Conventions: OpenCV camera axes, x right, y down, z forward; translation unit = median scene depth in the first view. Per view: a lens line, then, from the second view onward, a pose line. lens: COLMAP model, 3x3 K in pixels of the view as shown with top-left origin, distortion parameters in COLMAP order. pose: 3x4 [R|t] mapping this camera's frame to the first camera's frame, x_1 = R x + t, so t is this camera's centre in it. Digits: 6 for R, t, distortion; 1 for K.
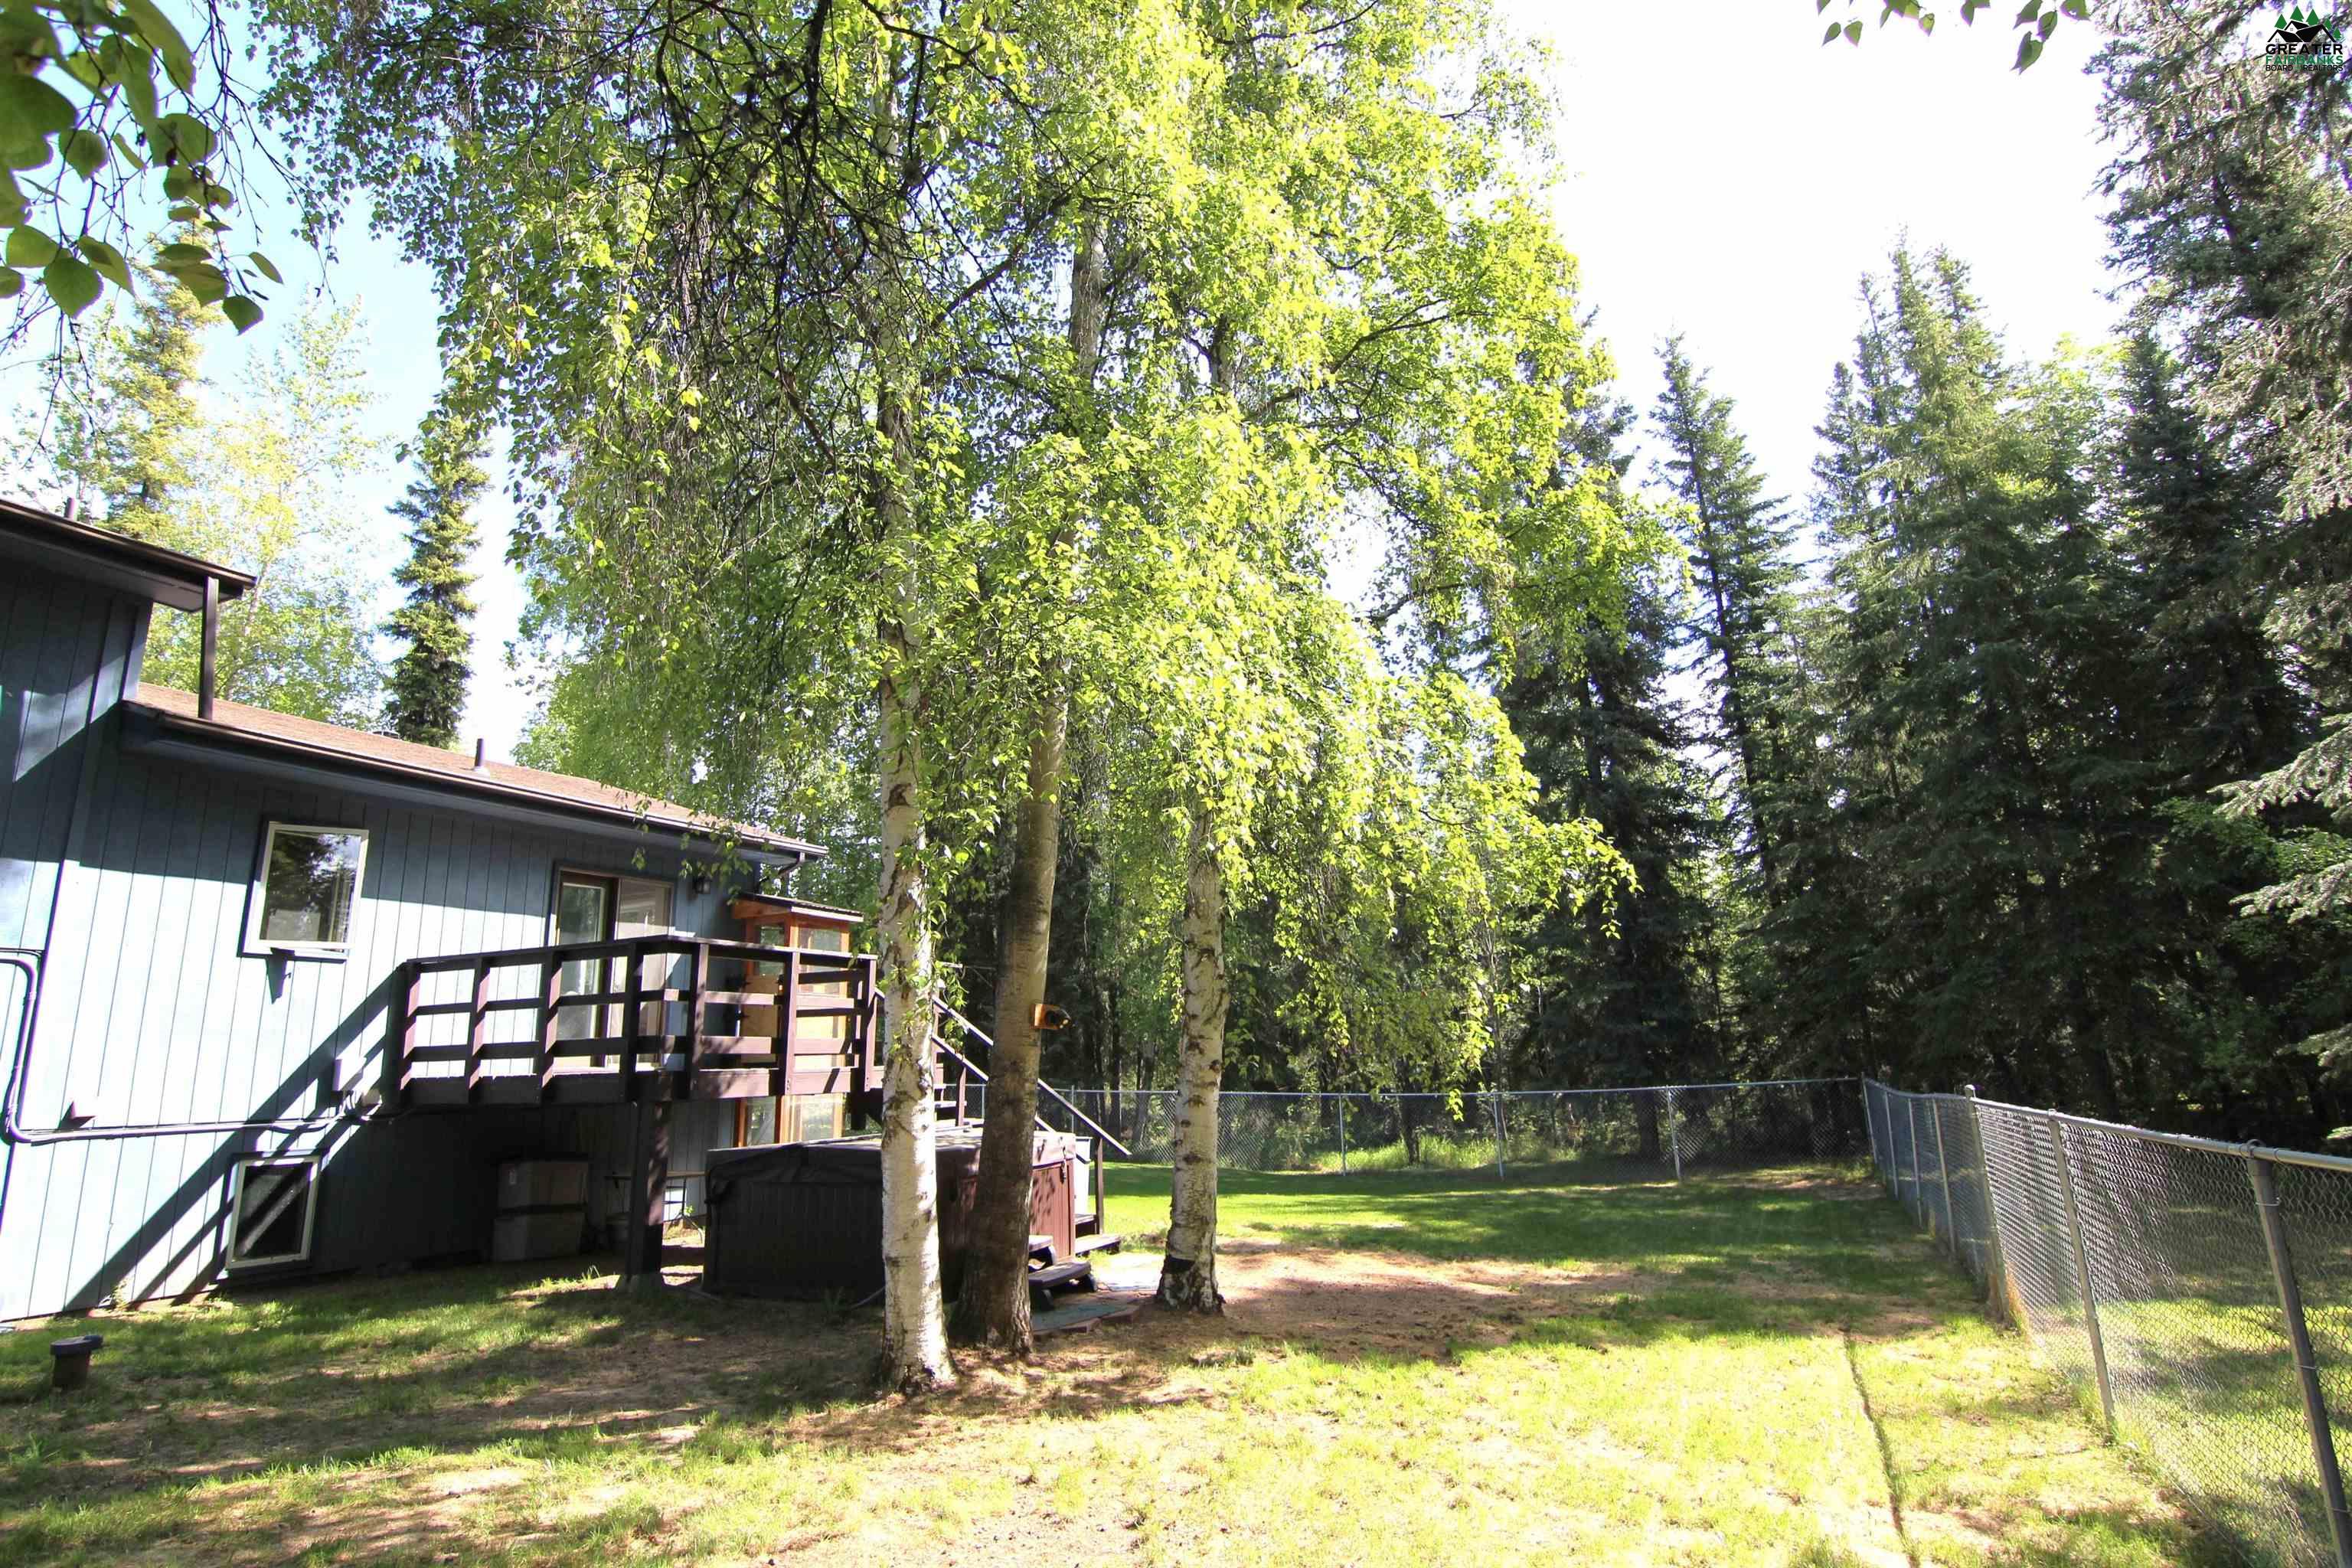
lens RADIAL K [[1185.9, 0, 1177.2], [0, 1185.9, 763.8], [0, 0, 1]] dist [-0.008129, -0.006672]
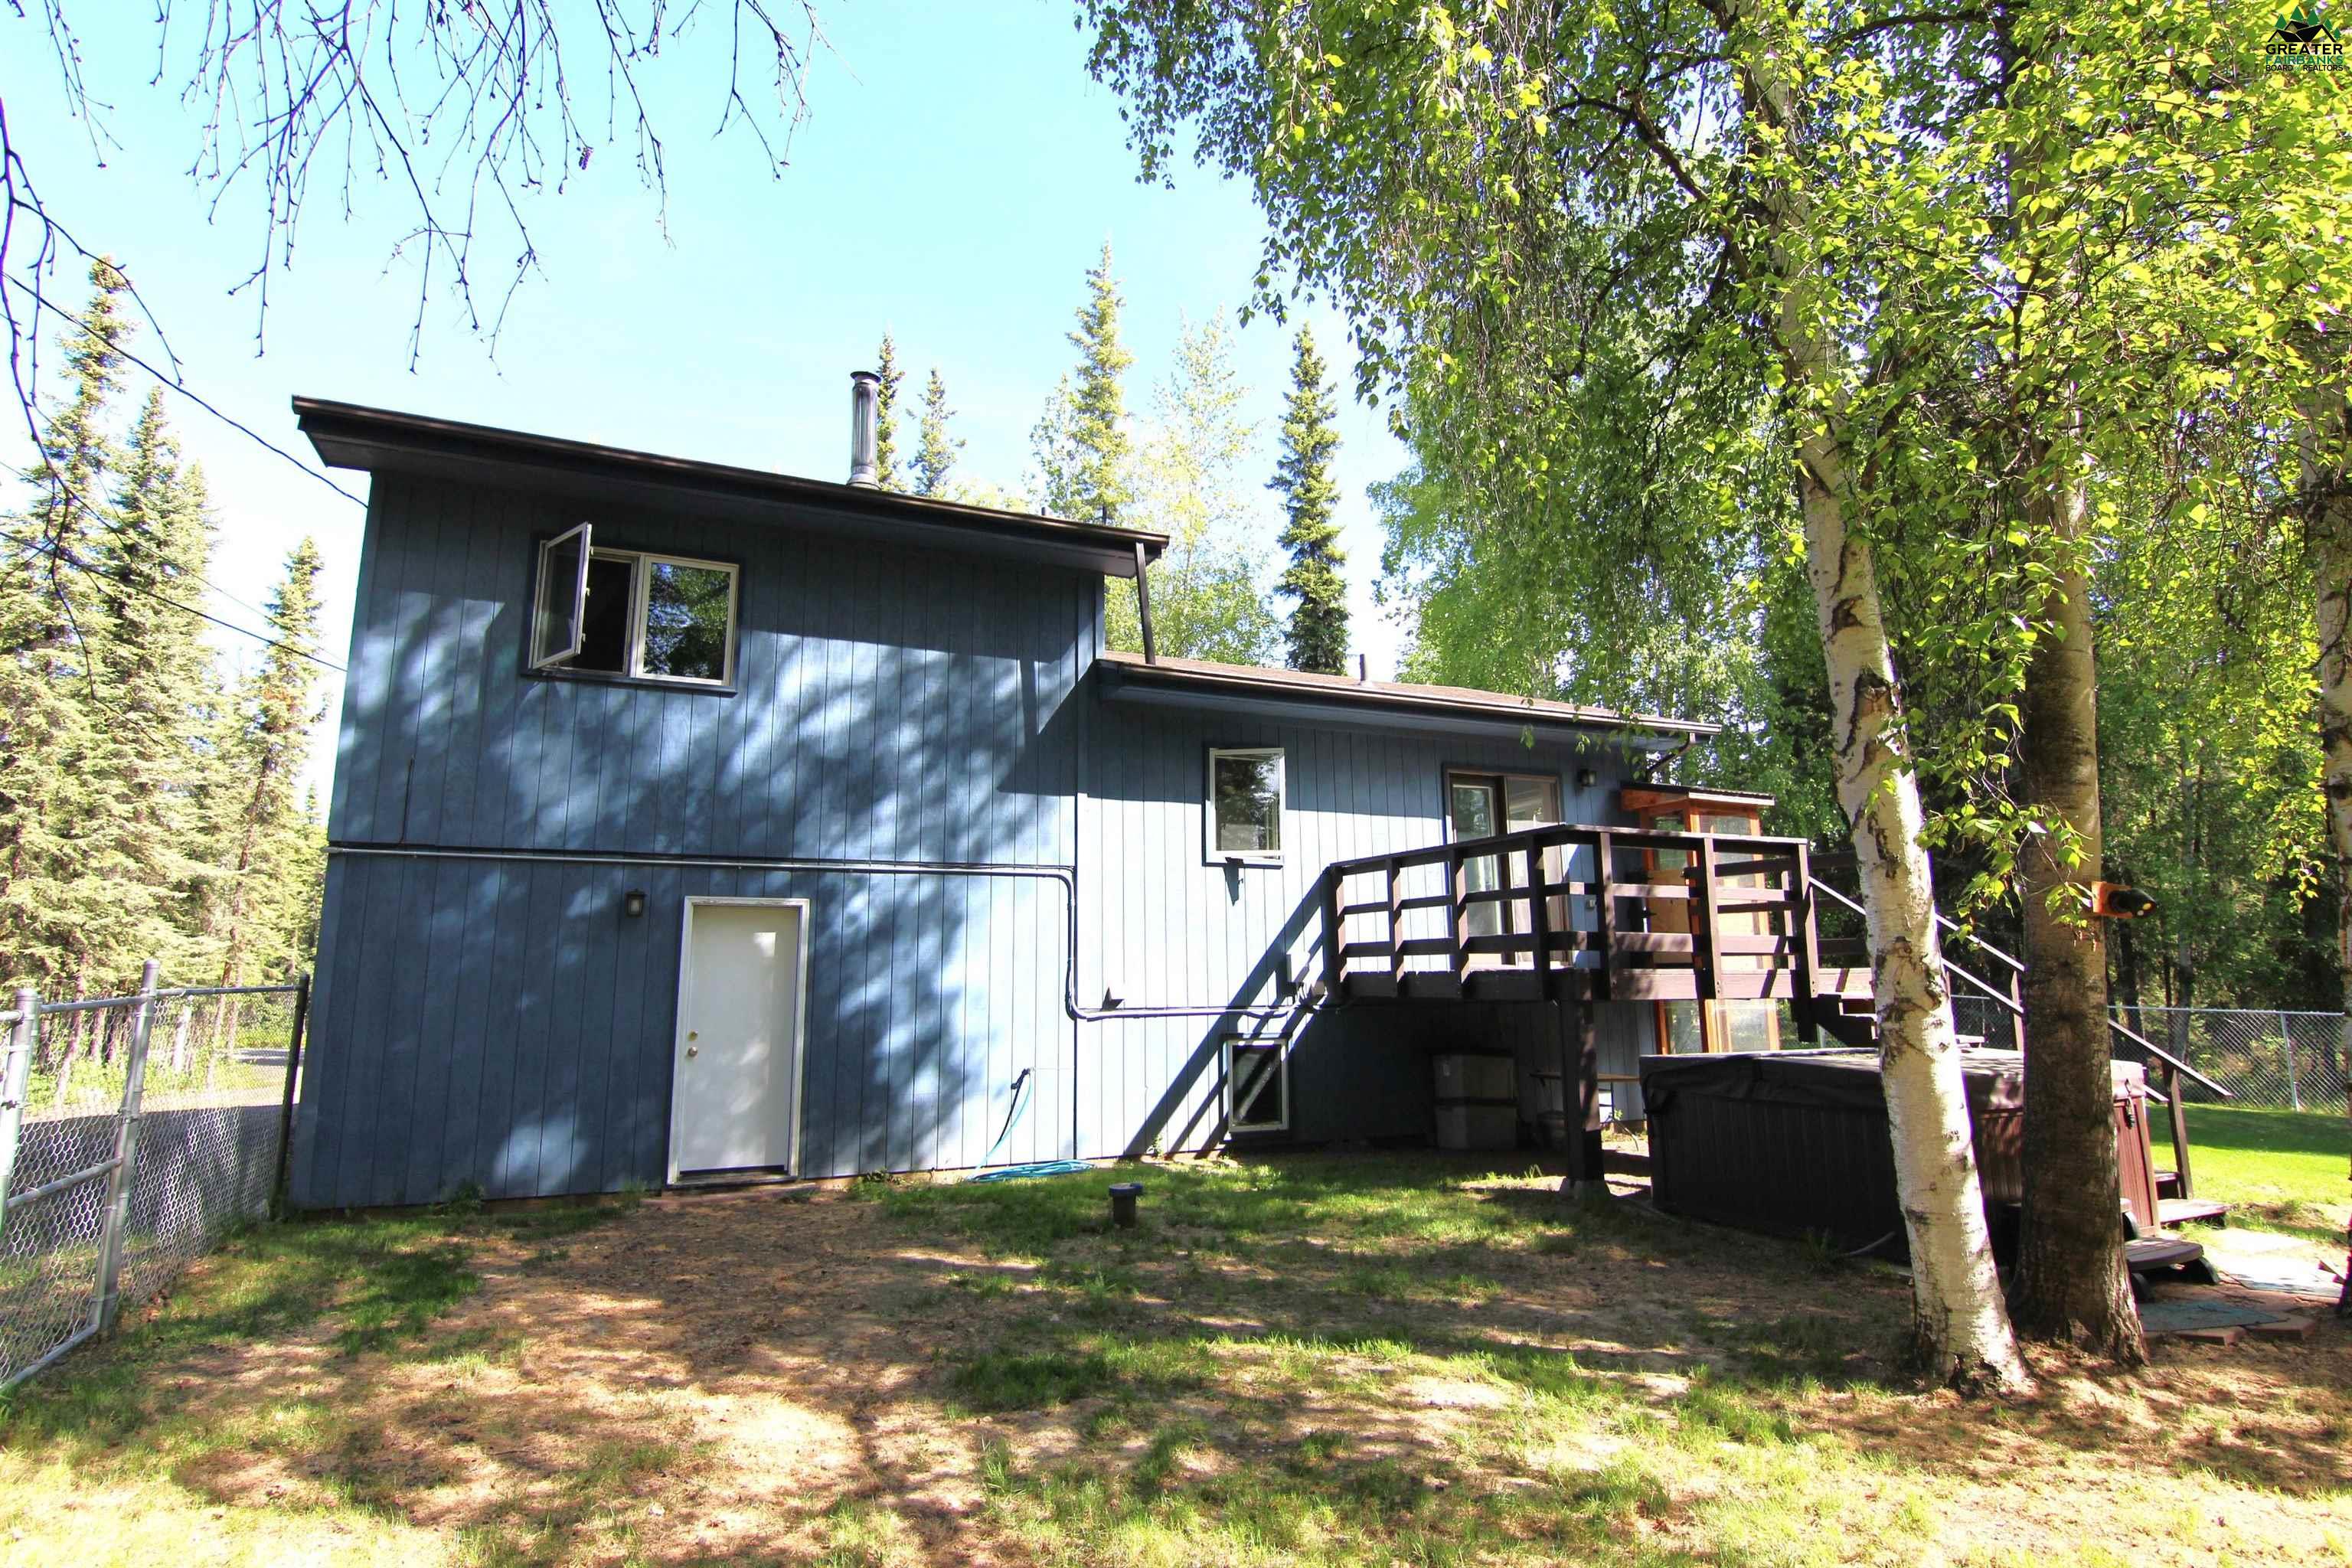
lens RADIAL K [[1185.9, 0, 1176.5], [0, 1185.9, 780.2], [0, 0, 1]] dist [-0.008129, -0.006672]
pose [[0.760182, -0.083832, -0.644279, -0.070651], [0.142453, 0.989017, 0.039391, 0.035301], [0.633901, -0.121724, 0.763775, 0.119588]]
